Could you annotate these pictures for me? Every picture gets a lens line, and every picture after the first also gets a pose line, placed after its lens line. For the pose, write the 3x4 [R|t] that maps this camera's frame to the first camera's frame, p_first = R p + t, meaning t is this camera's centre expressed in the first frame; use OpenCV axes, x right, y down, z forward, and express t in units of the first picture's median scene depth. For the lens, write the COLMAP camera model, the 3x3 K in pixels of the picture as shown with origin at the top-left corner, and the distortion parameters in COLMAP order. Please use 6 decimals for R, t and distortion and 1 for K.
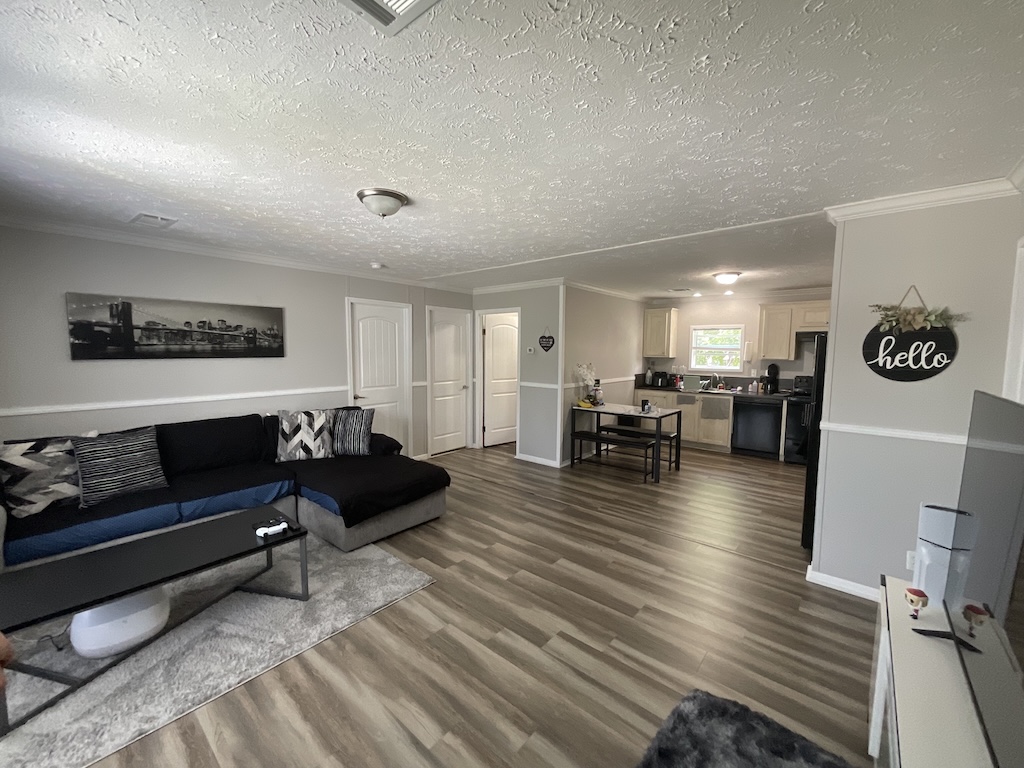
lens RADIAL K [[413.8, 0, 512.0], [0, 413.8, 384.0], [0, 0, 1]] dist [-0.000585, -0.000968]
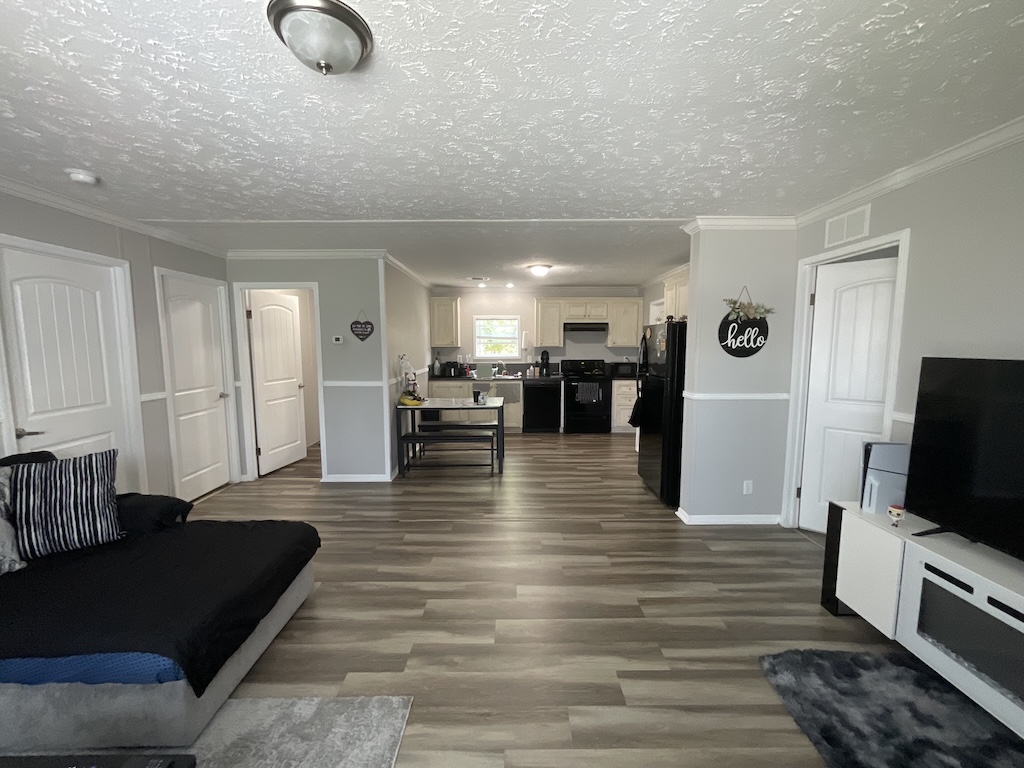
lens RADIAL K [[413.8, 0, 512.0], [0, 413.8, 384.0], [0, 0, 1]] dist [-0.000585, -0.000968]
pose [[0.757639, -0.075555, 0.648285, -0.310318], [0.063649, 0.997096, 0.041821, -0.015023], [-0.649562, 0.009577, 0.760248, 0.289881]]
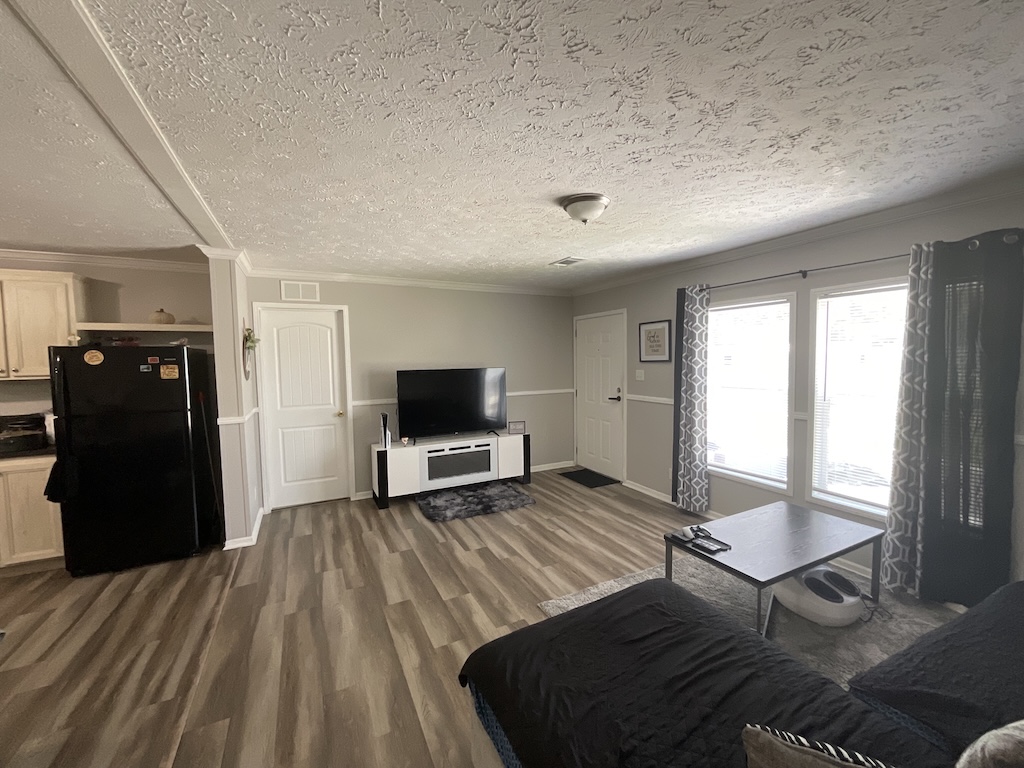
lens RADIAL K [[413.8, 0, 512.0], [0, 413.8, 384.0], [0, 0, 1]] dist [-0.000585, -0.000968]
pose [[-0.923083, -0.018663, 0.384148, -0.335339], [0.039701, 0.988862, 0.143440, -0.107981], [-0.382546, 0.147658, -0.912061, 1.261718]]
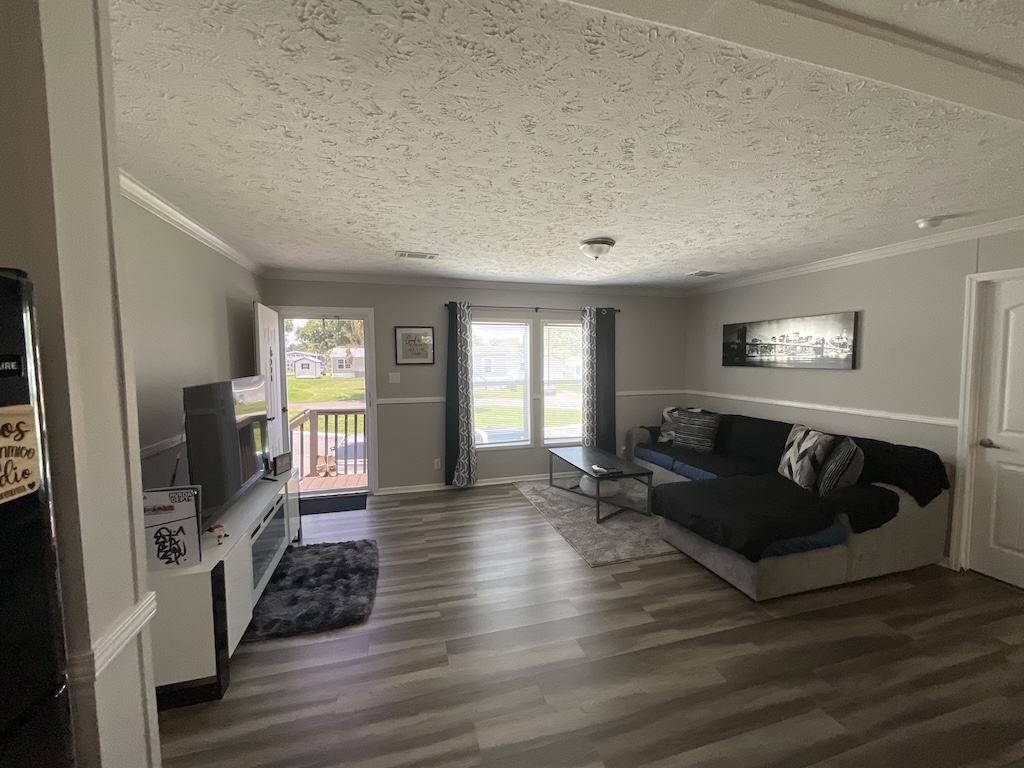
lens RADIAL K [[413.8, 0, 512.0], [0, 413.8, 384.0], [0, 0, 1]] dist [-0.000585, -0.000968]
pose [[-0.549473, 0.051680, -0.833912, 0.591542], [-0.071603, 0.991501, 0.108626, -0.084079], [0.832438, 0.119398, -0.541102, 0.957681]]
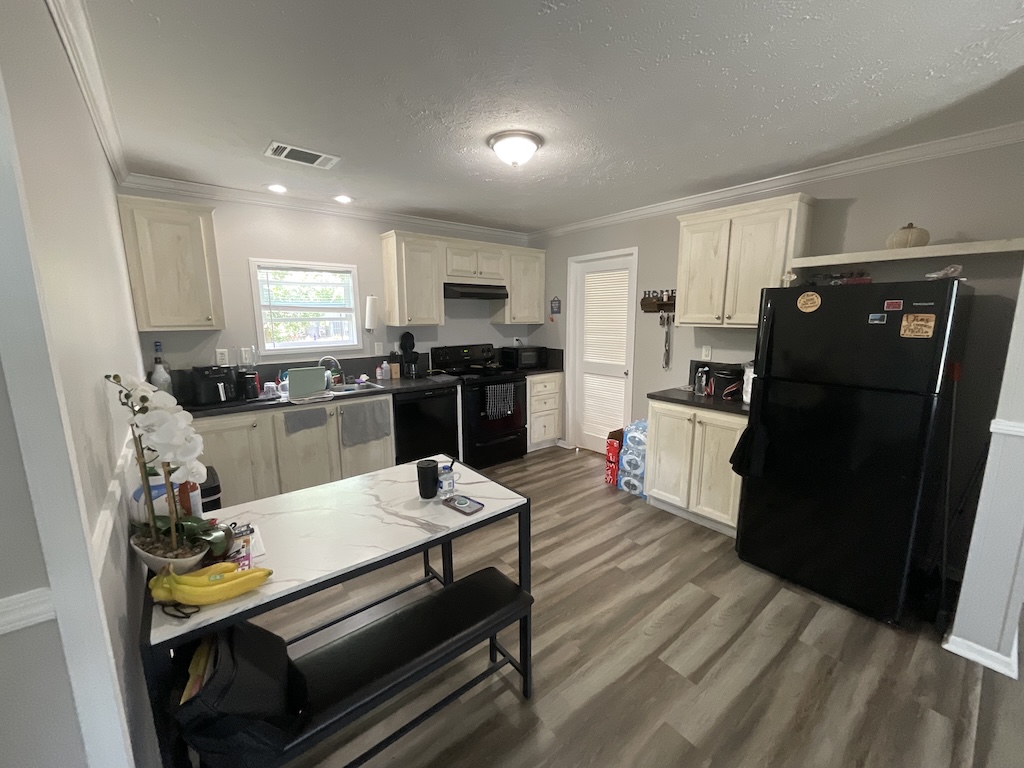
lens RADIAL K [[413.8, 0, 512.0], [0, 413.8, 384.0], [0, 0, 1]] dist [-0.000585, -0.000968]
pose [[0.182882, -0.174923, 0.967448, 0.035599], [0.087403, 0.983041, 0.161220, -0.093537], [-0.979242, 0.055074, 0.195070, 1.143638]]
